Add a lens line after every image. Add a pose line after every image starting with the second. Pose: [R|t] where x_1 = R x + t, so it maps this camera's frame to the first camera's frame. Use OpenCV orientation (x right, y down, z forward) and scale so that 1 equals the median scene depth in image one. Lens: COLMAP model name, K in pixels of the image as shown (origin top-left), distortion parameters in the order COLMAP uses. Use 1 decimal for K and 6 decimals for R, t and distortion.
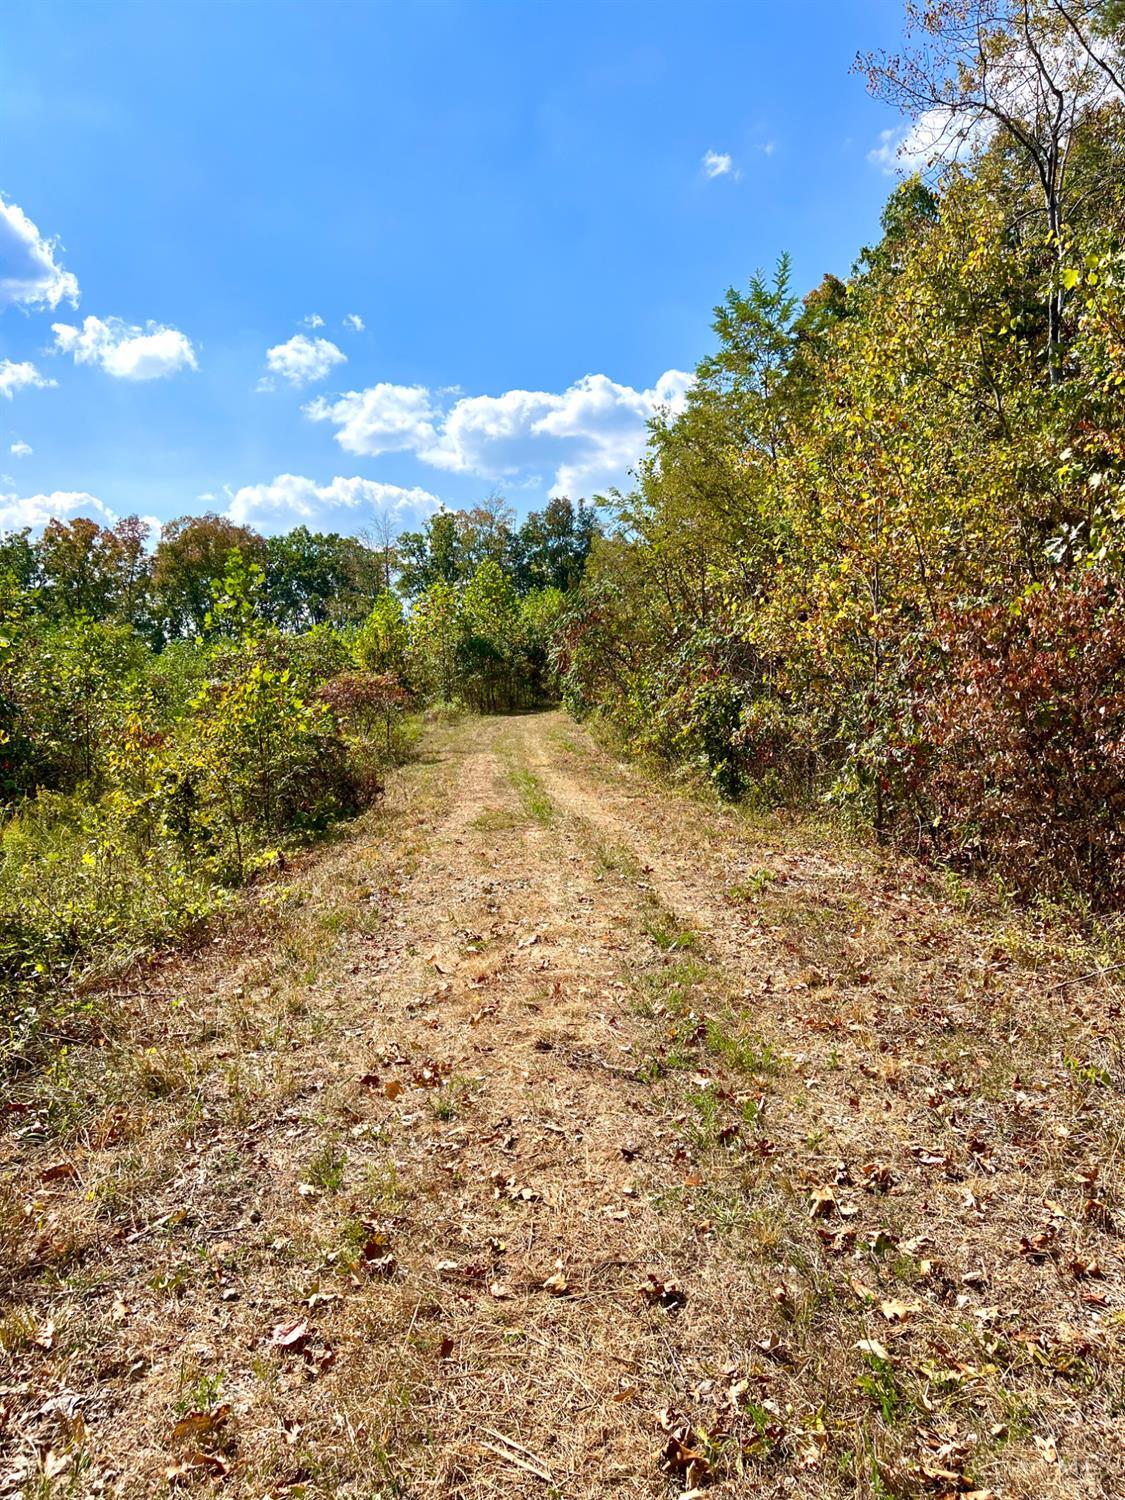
lens RADIAL K [[1044.9, 0, 562.1], [0, 1044.9, 775.1], [0, 0, 1]] dist [-0.010756, -0.000507]
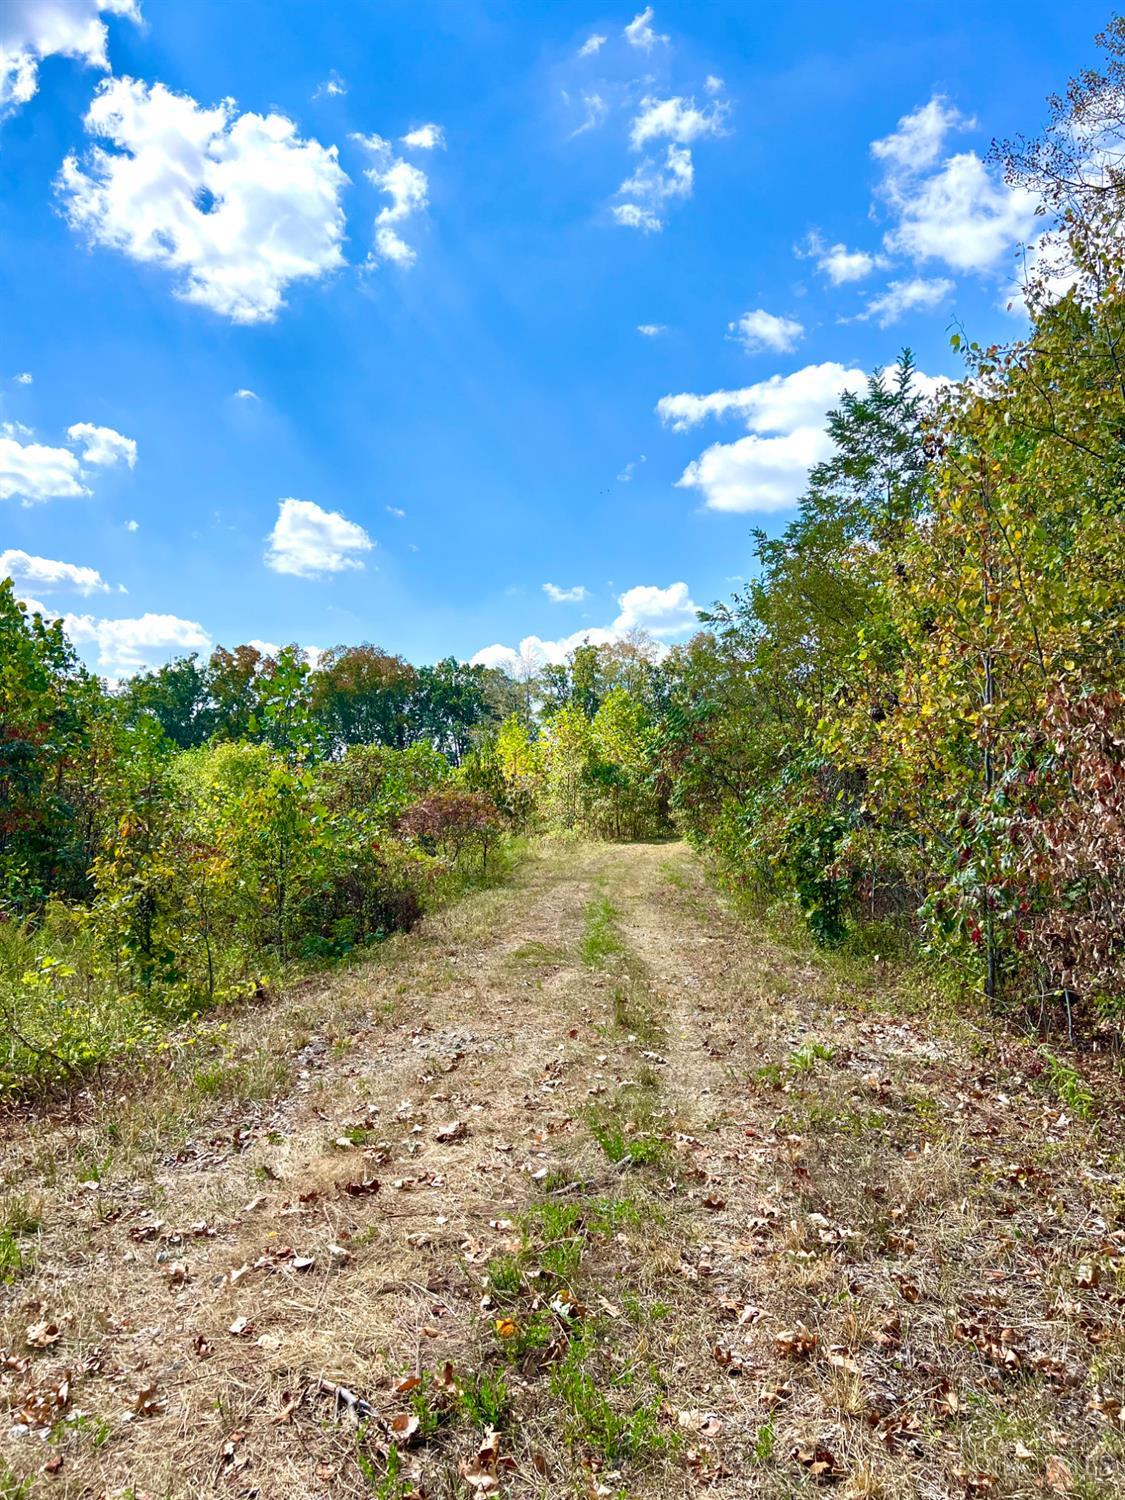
lens RADIAL K [[987.0, 0, 562.5], [0, 987.0, 750.0], [0, 0, 1]] dist [0.061069, -0.080561]
pose [[0.982361, 0.021472, -0.185760, 0.053591], [-0.051031, 0.986463, -0.155843, 0.001553], [0.179899, 0.162574, 0.970158, 0.090460]]
